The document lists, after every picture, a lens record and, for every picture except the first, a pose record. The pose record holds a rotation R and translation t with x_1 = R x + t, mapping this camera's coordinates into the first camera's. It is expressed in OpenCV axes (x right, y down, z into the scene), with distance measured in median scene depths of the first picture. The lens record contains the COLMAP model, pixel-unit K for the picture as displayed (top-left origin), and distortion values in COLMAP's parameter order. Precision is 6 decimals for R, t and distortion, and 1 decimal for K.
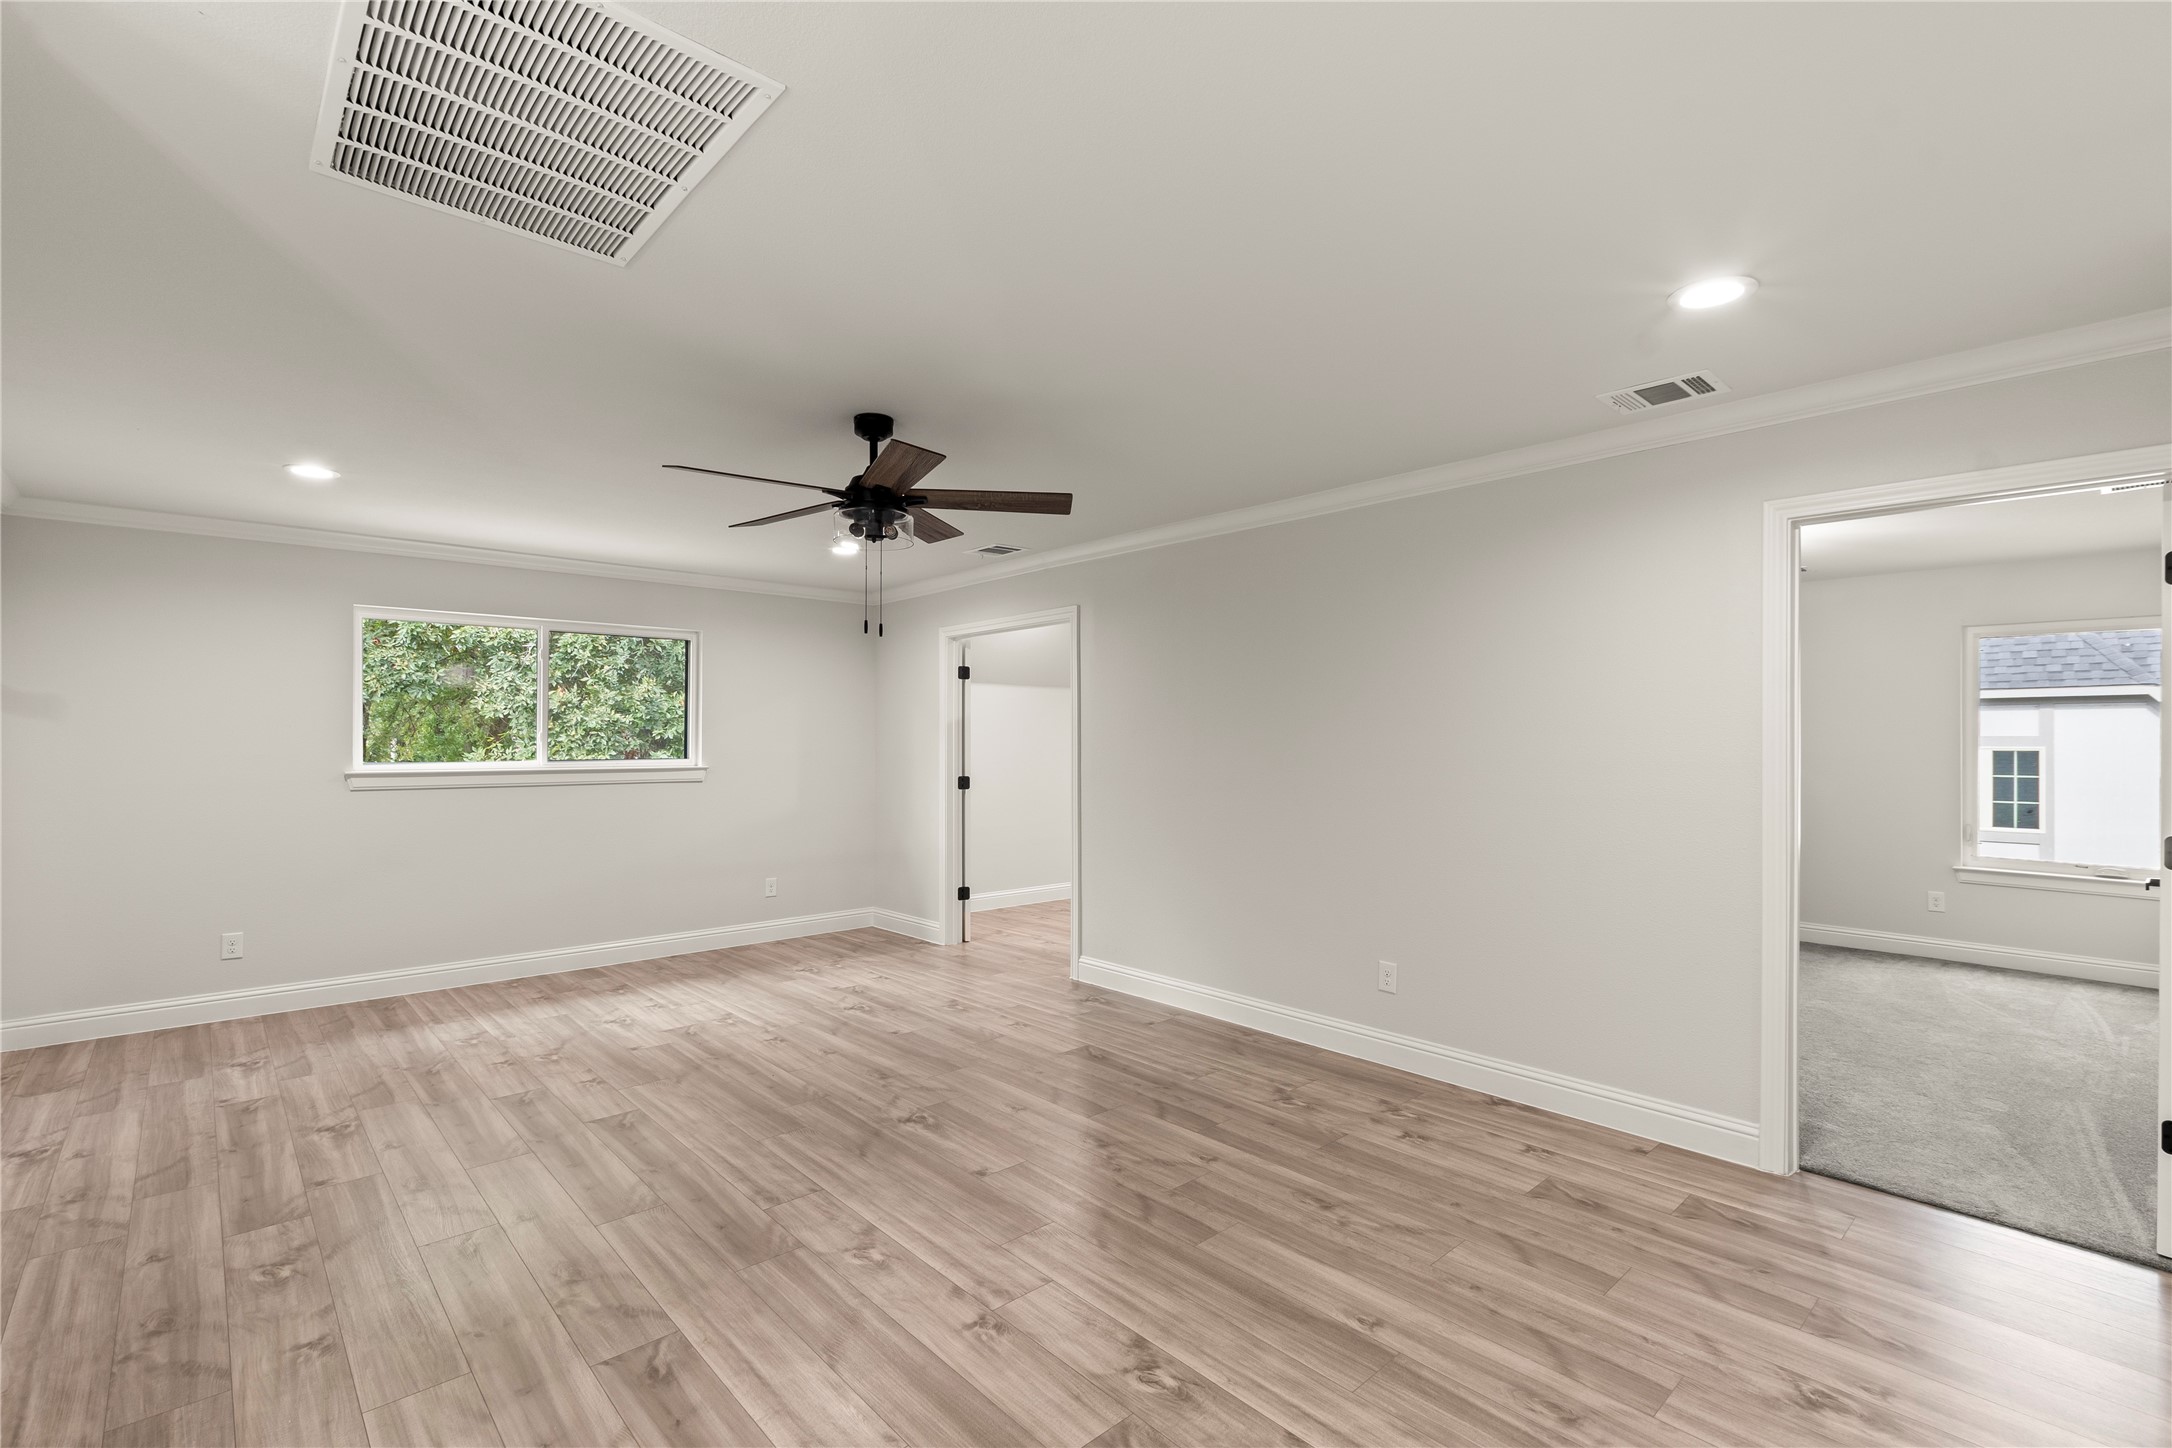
lens RADIAL K [[946.4, 0, 1088.6], [0, 946.4, 734.8], [0, 0, 1]] dist [0.014095, -0.005291]
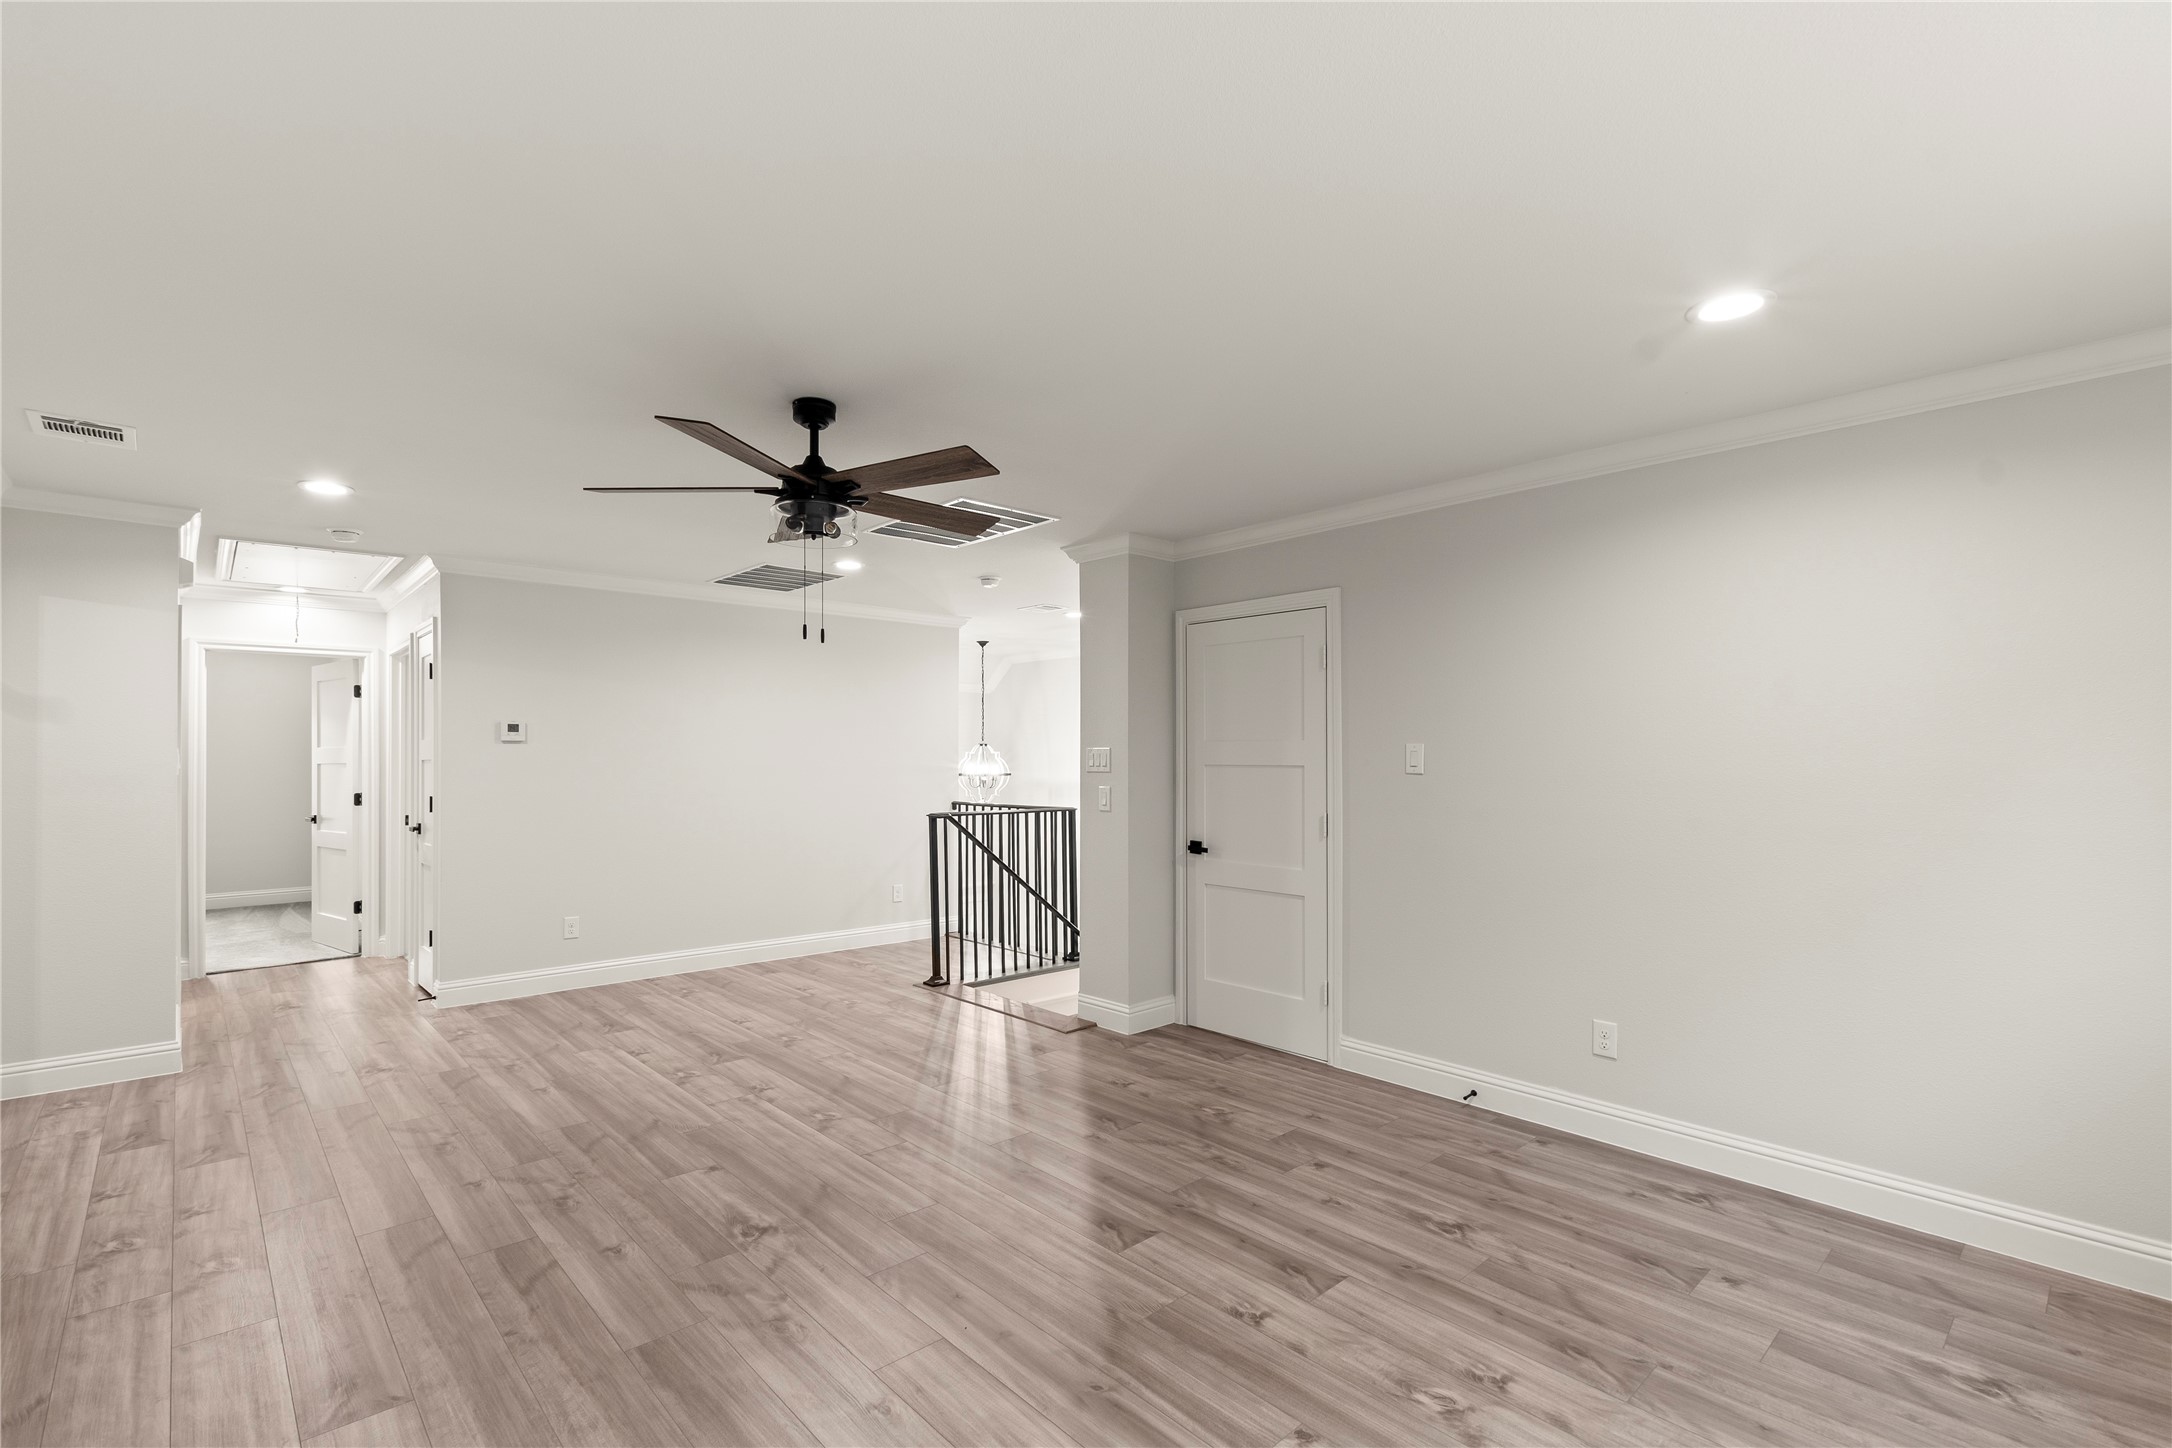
lens RADIAL K [[946.4, 0, 1083.6], [0, 946.4, 741.6], [0, 0, 1]] dist [0.014095, -0.005291]
pose [[-0.999980, -0.002055, -0.005966, -0.475592], [-0.001937, 0.999806, -0.019616, 0.003989], [0.006005, -0.019604, -0.999790, 1.896776]]
